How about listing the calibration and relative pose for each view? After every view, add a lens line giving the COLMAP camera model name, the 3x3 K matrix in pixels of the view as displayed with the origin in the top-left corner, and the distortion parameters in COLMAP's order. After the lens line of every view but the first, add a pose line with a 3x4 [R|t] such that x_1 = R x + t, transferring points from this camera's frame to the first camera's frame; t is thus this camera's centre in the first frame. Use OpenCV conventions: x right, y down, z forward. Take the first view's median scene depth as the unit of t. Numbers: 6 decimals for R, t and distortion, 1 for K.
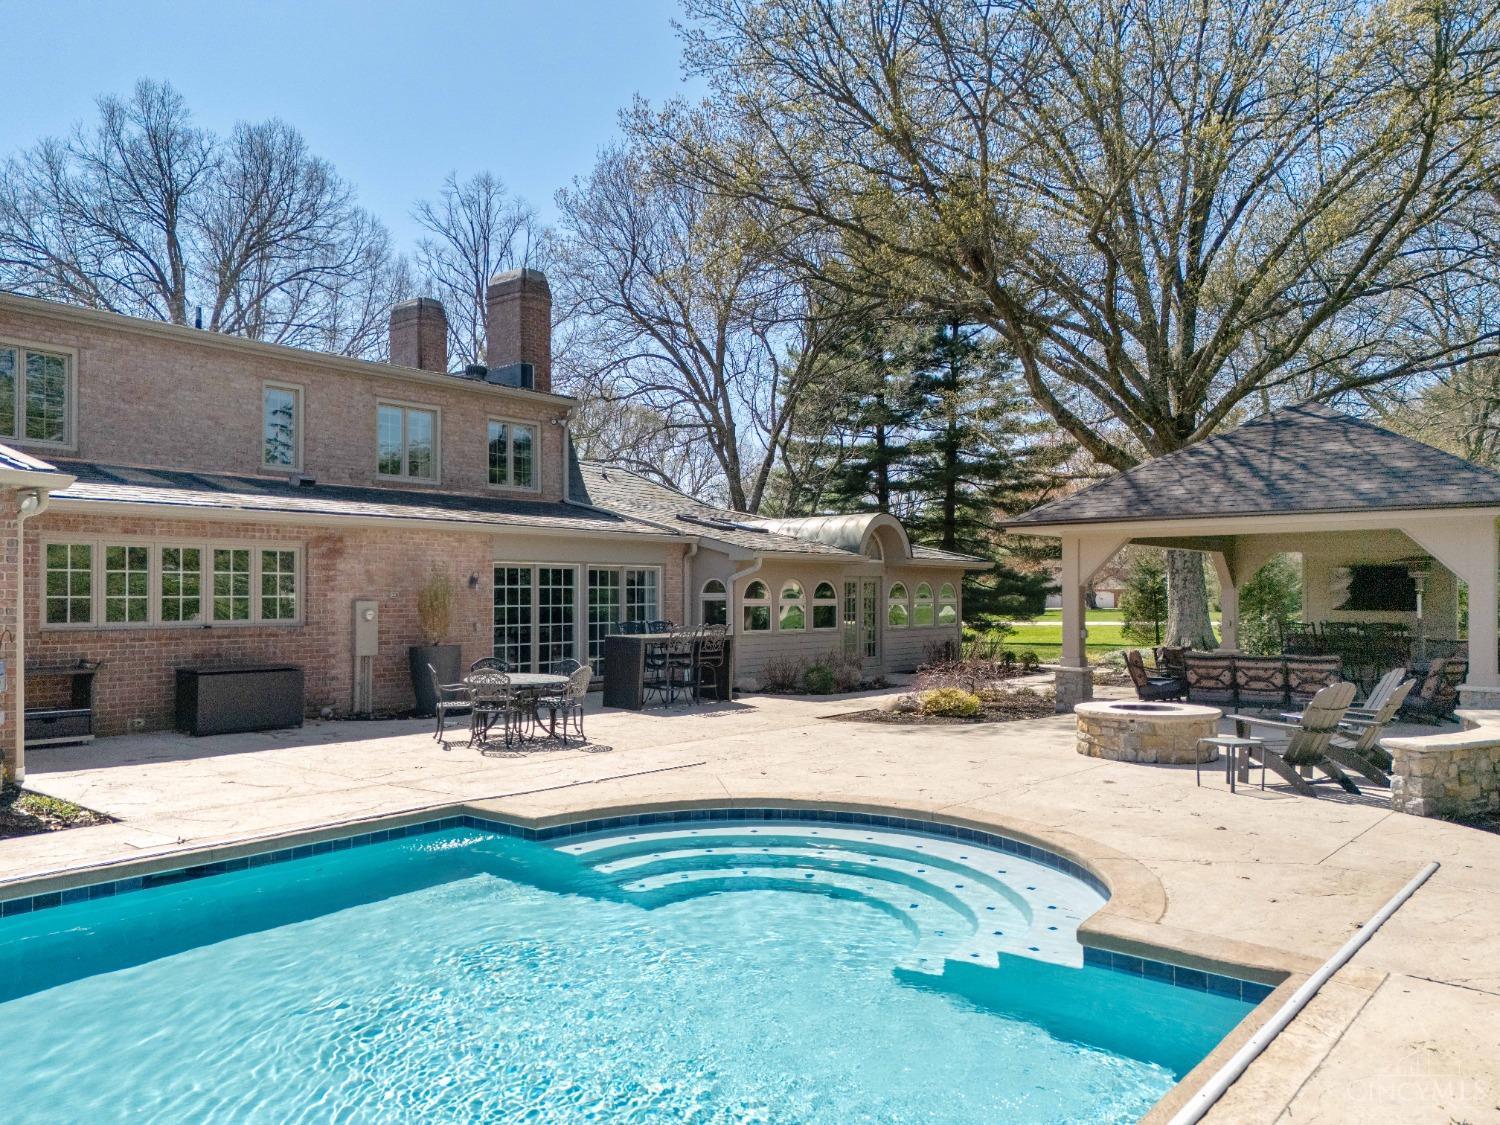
lens RADIAL K [[1086.4, 0, 747.5], [0, 1086.4, 565.5], [0, 0, 1]] dist [0.039072, -0.004733]
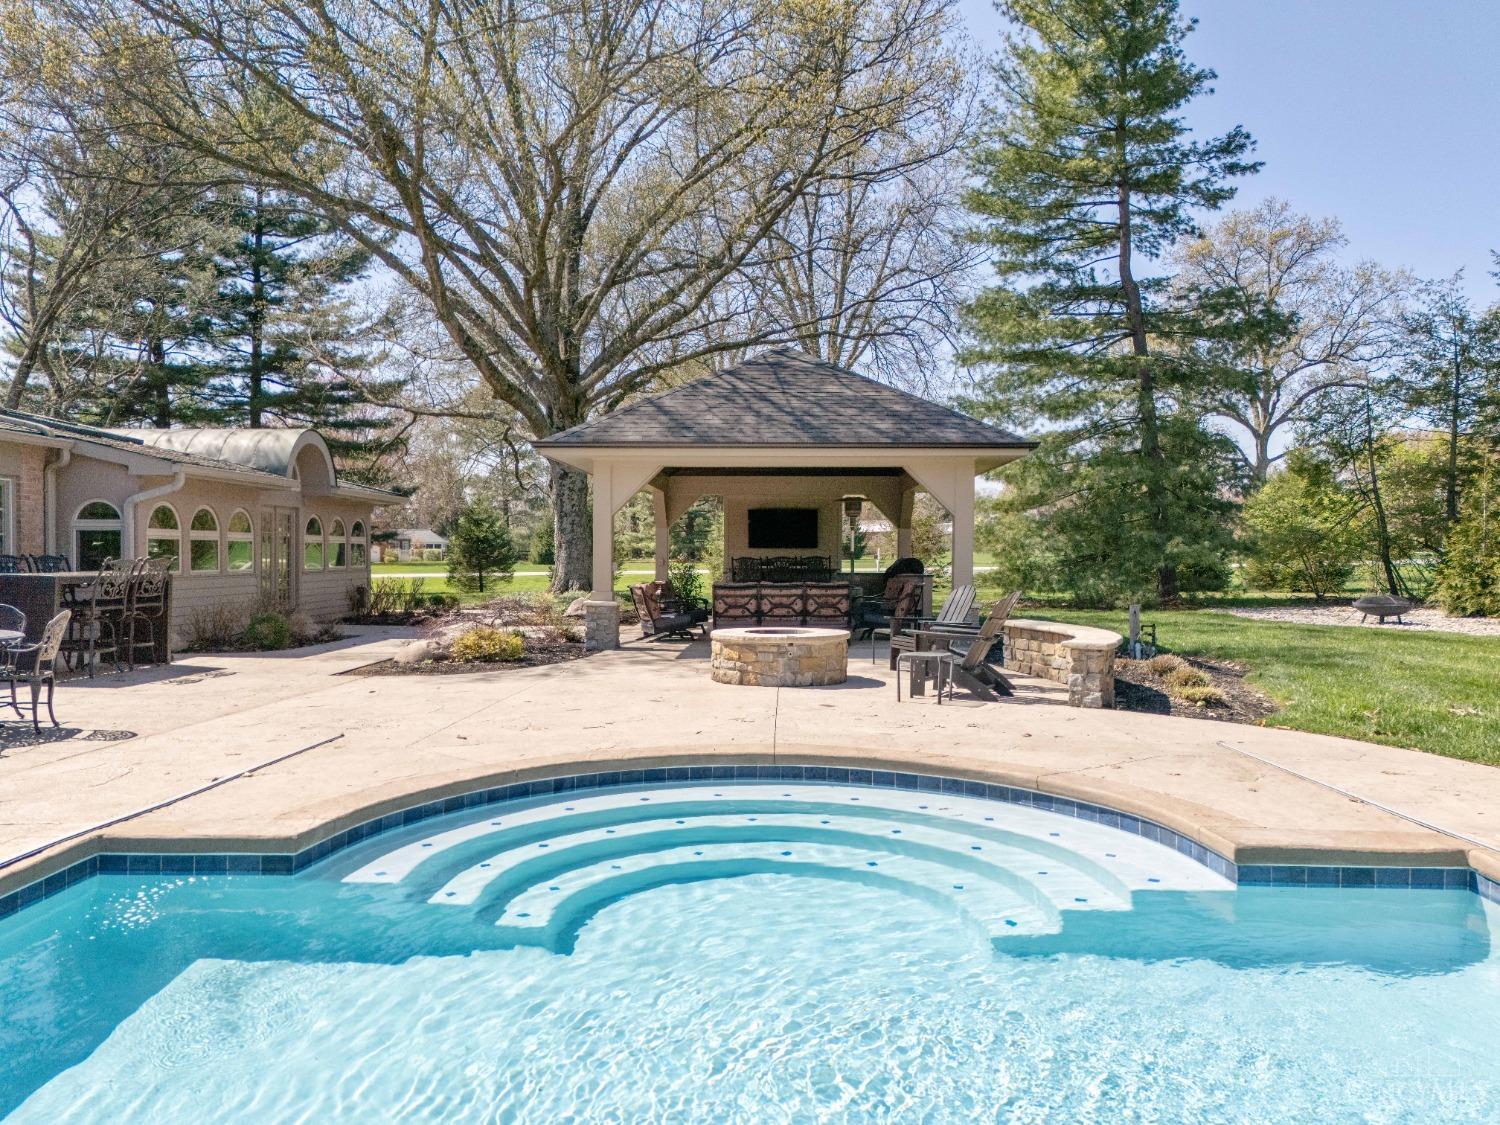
lens RADIAL K [[1086.4, 0, 749.2], [0, 1086.4, 563.9], [0, 0, 1]] dist [0.039072, -0.004733]
pose [[0.774076, -0.005205, 0.633072, -0.213318], [-0.018487, 0.999354, 0.030821, 0.032597], [-0.632823, -0.035561, 0.773479, 0.218942]]
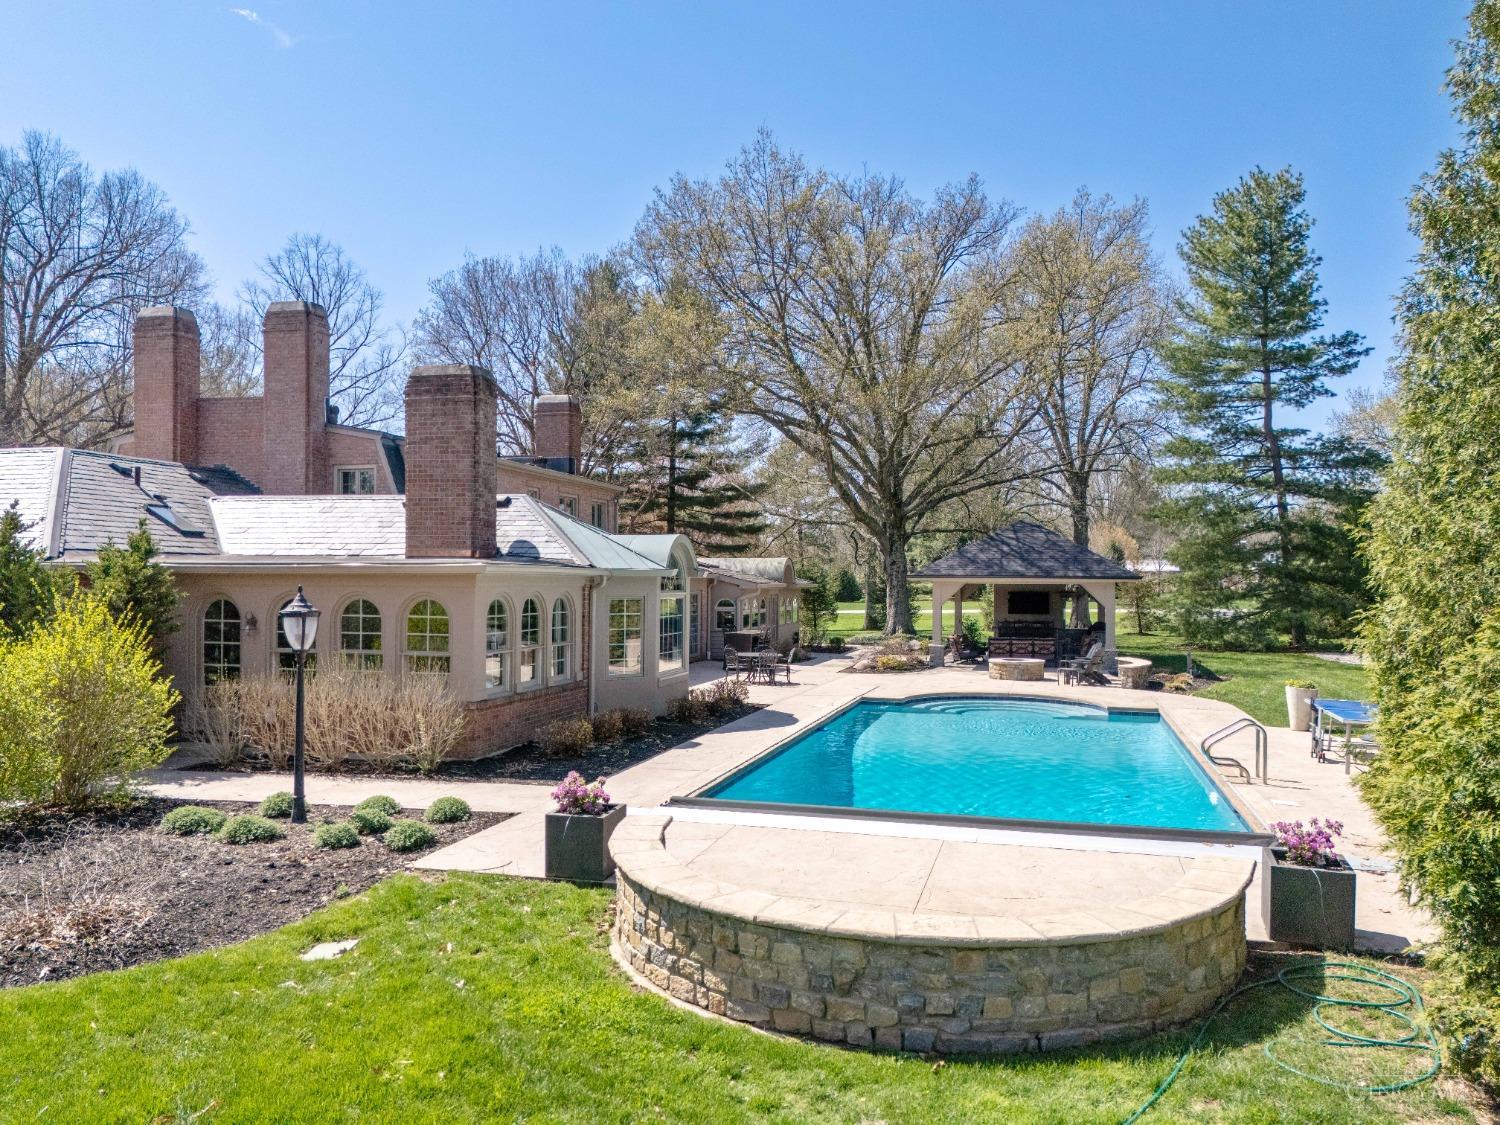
lens RADIAL K [[1086.4, 0, 738.4], [0, 1086.4, 568.2], [0, 0, 1]] dist [0.039072, -0.004733]
pose [[0.908452, 0.007271, 0.417925, -0.985853], [-0.013824, 0.999824, 0.012654, -0.078744], [-0.417760, -0.017273, 0.908393, -0.771653]]
